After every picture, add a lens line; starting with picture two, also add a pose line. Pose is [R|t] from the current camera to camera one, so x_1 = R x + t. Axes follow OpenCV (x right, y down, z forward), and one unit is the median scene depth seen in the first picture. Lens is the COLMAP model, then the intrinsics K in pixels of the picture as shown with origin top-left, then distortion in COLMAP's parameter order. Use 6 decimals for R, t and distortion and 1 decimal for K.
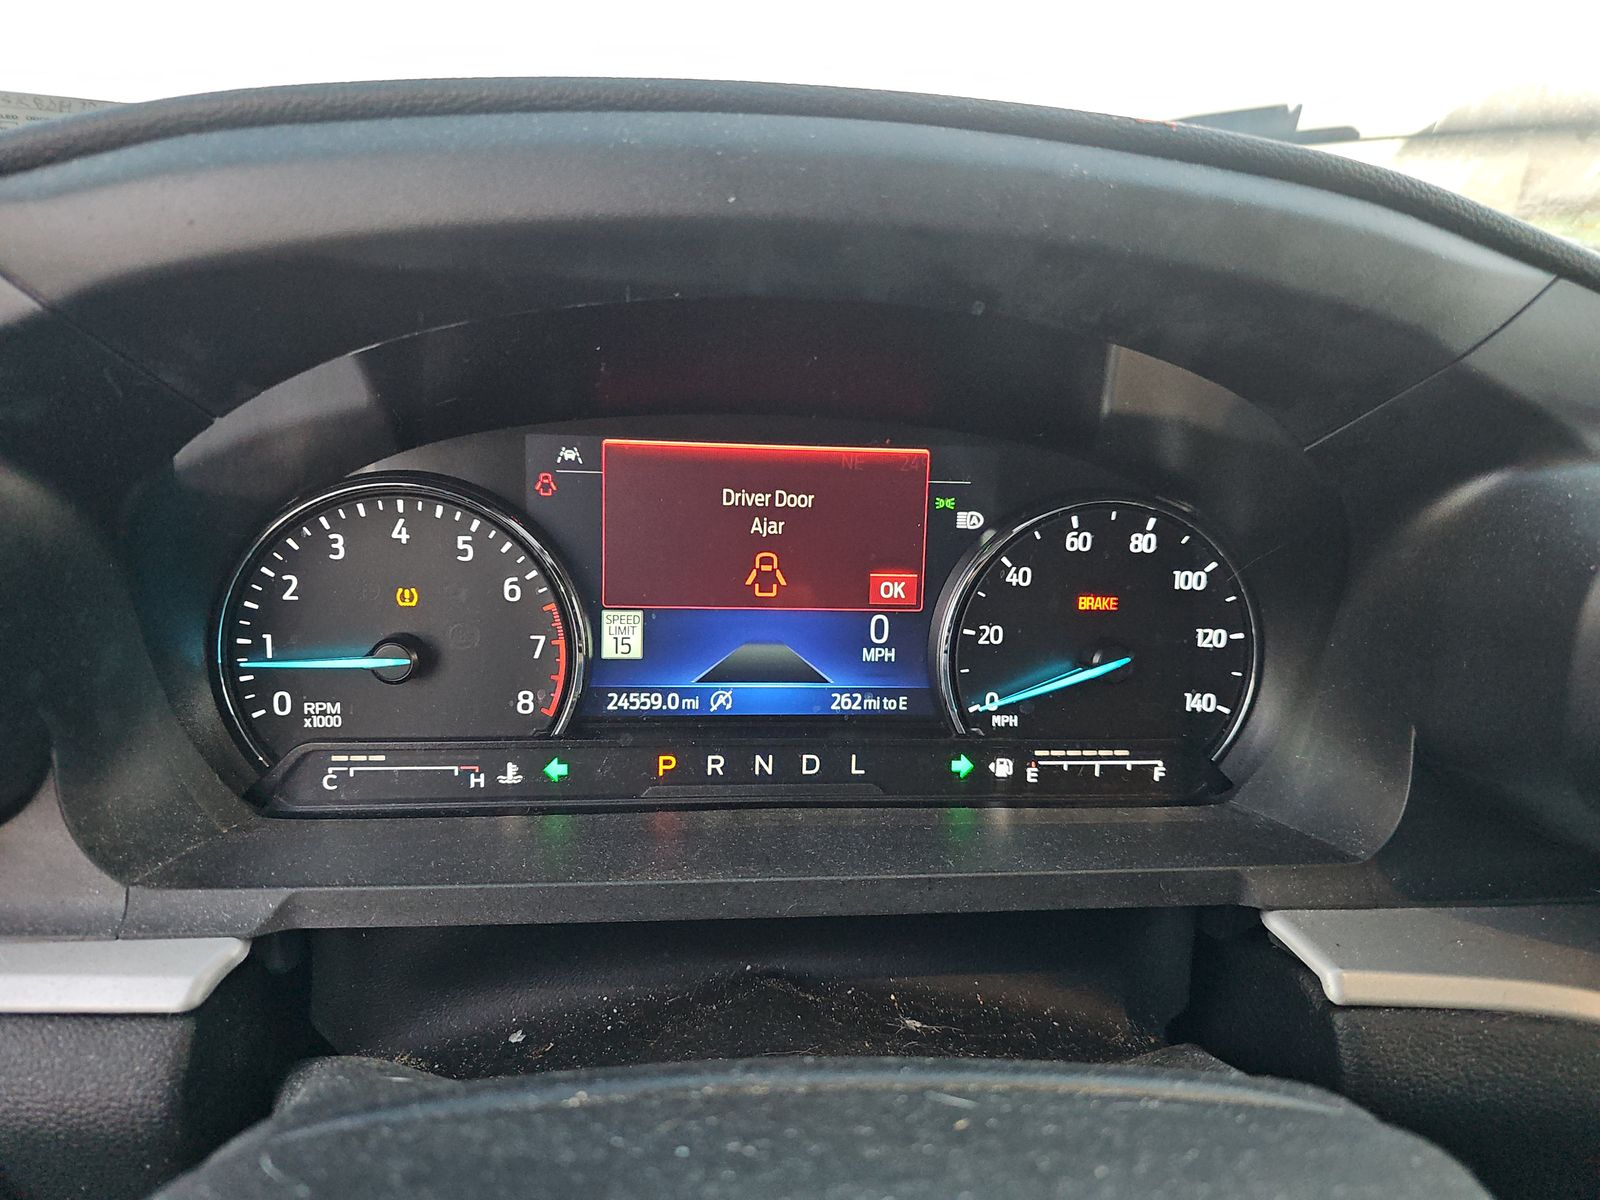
lens RADIAL K [[1097.6, 0, 800.0], [0, 1097.6, 600.0], [0, 0, 1]] dist [0.041480, 0.000028]
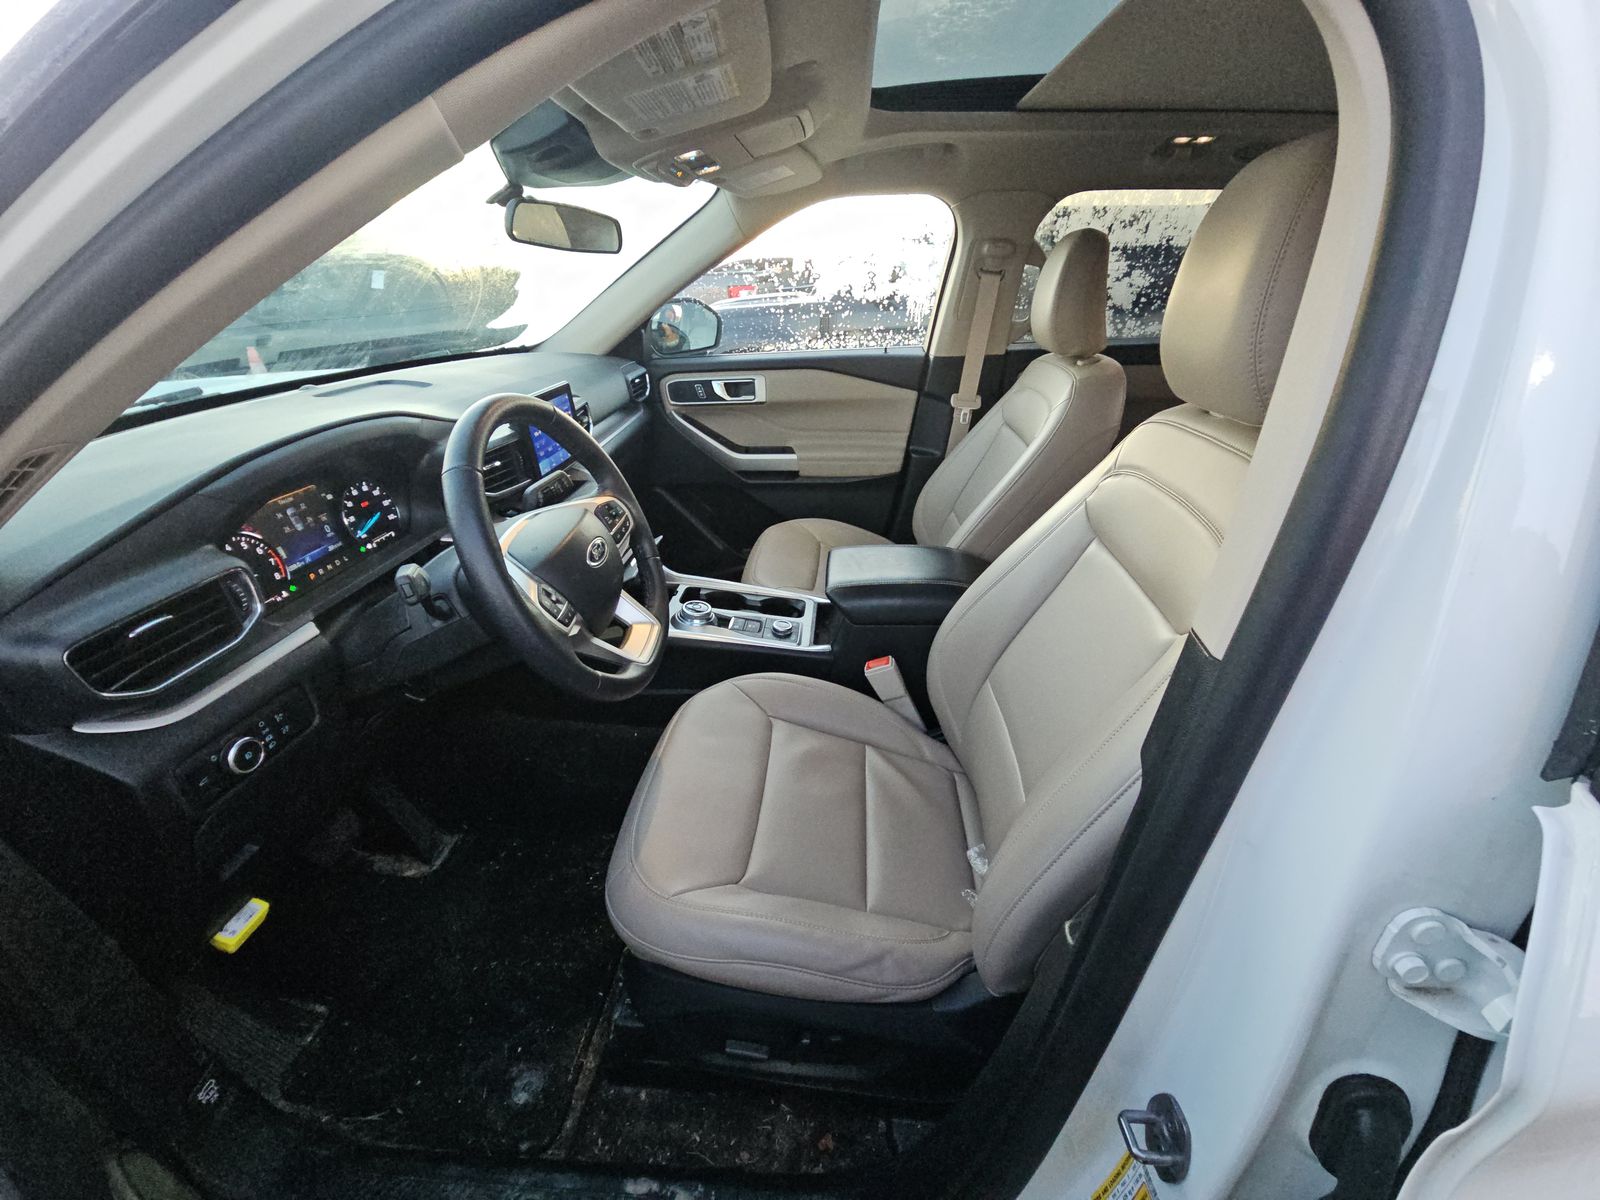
lens RADIAL K [[660.2, 0, 800.0], [0, 660.2, 600.0], [0, 0, 1]] dist [0.026379, -0.000144]
pose [[0.181150, -0.478726, 0.859073, -1.950624], [0.315831, 0.855573, 0.410177, -0.220911], [-0.931362, 0.197019, 0.306184, -1.415632]]
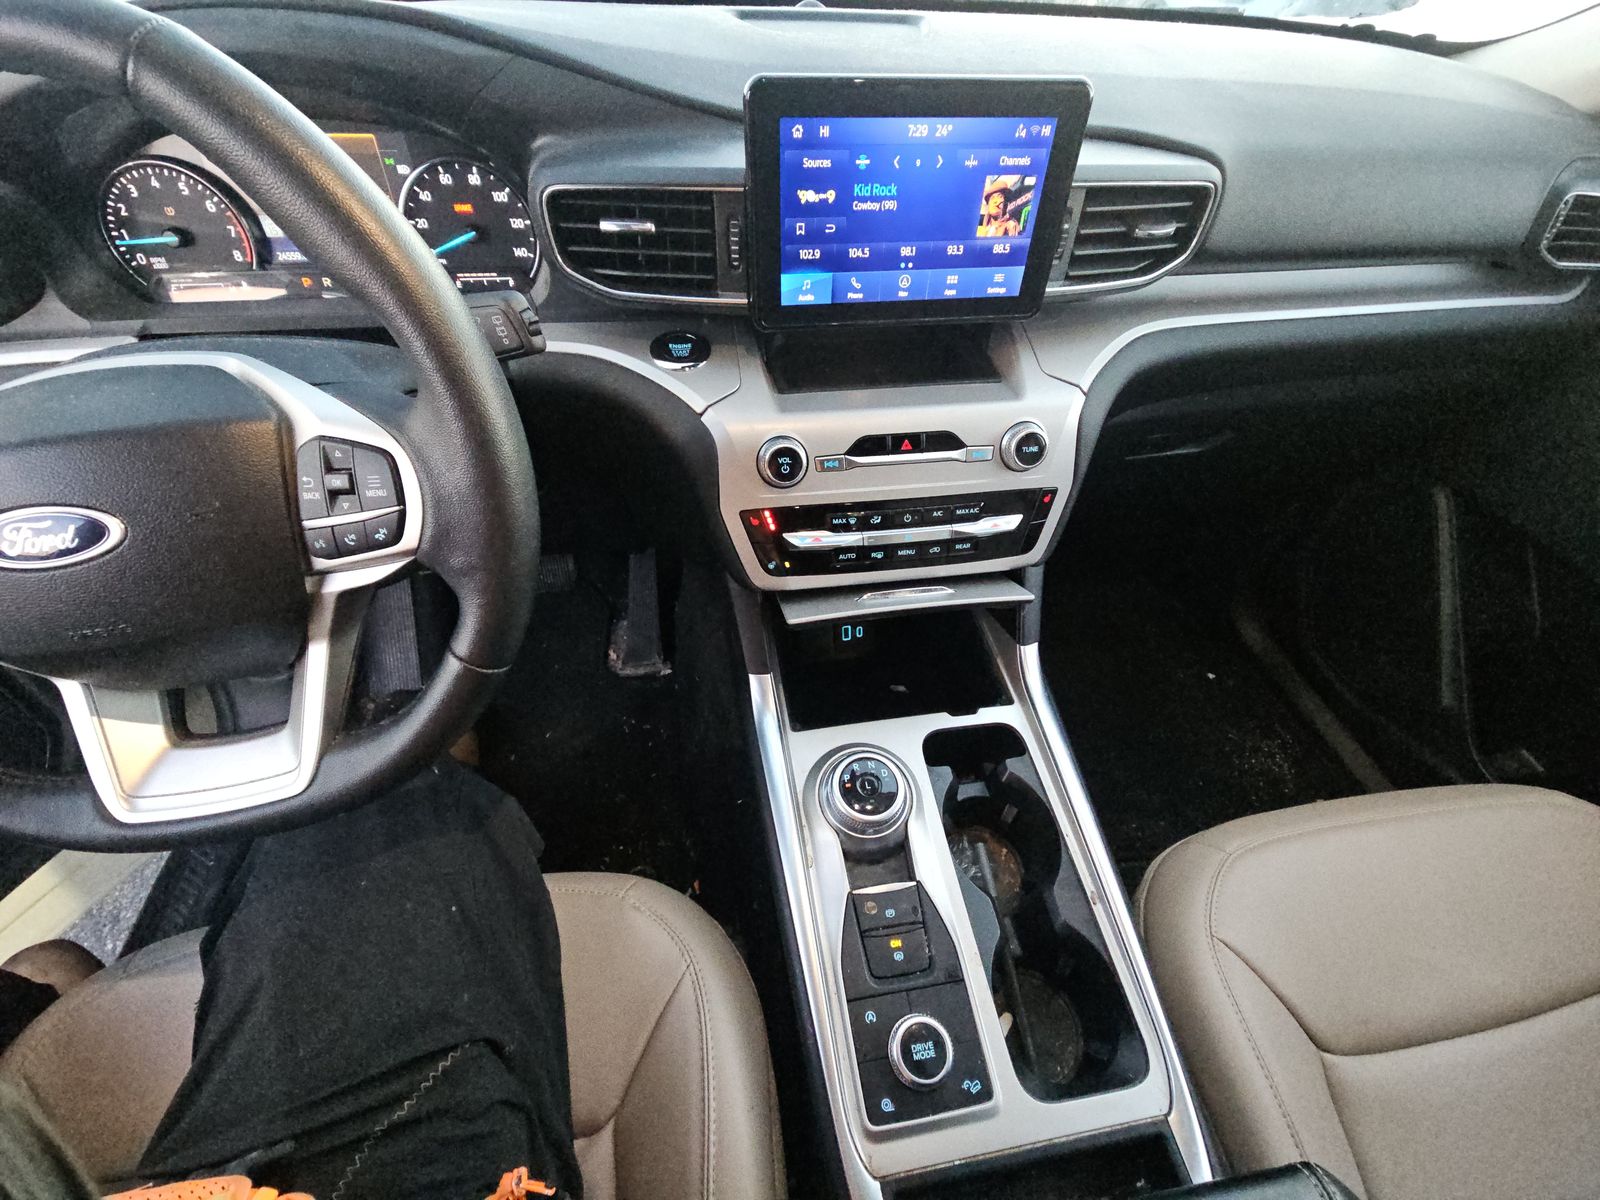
lens RADIAL K [[663.8, 0, 798.1], [0, 663.8, 596.3], [0, 0, 1]] dist [0.028171, -0.018420]
pose [[0.998491, -0.043005, 0.034139, 0.957804], [0.021519, 0.878495, 0.477267, 0.069102], [-0.050516, -0.475813, 0.878095, -0.820276]]
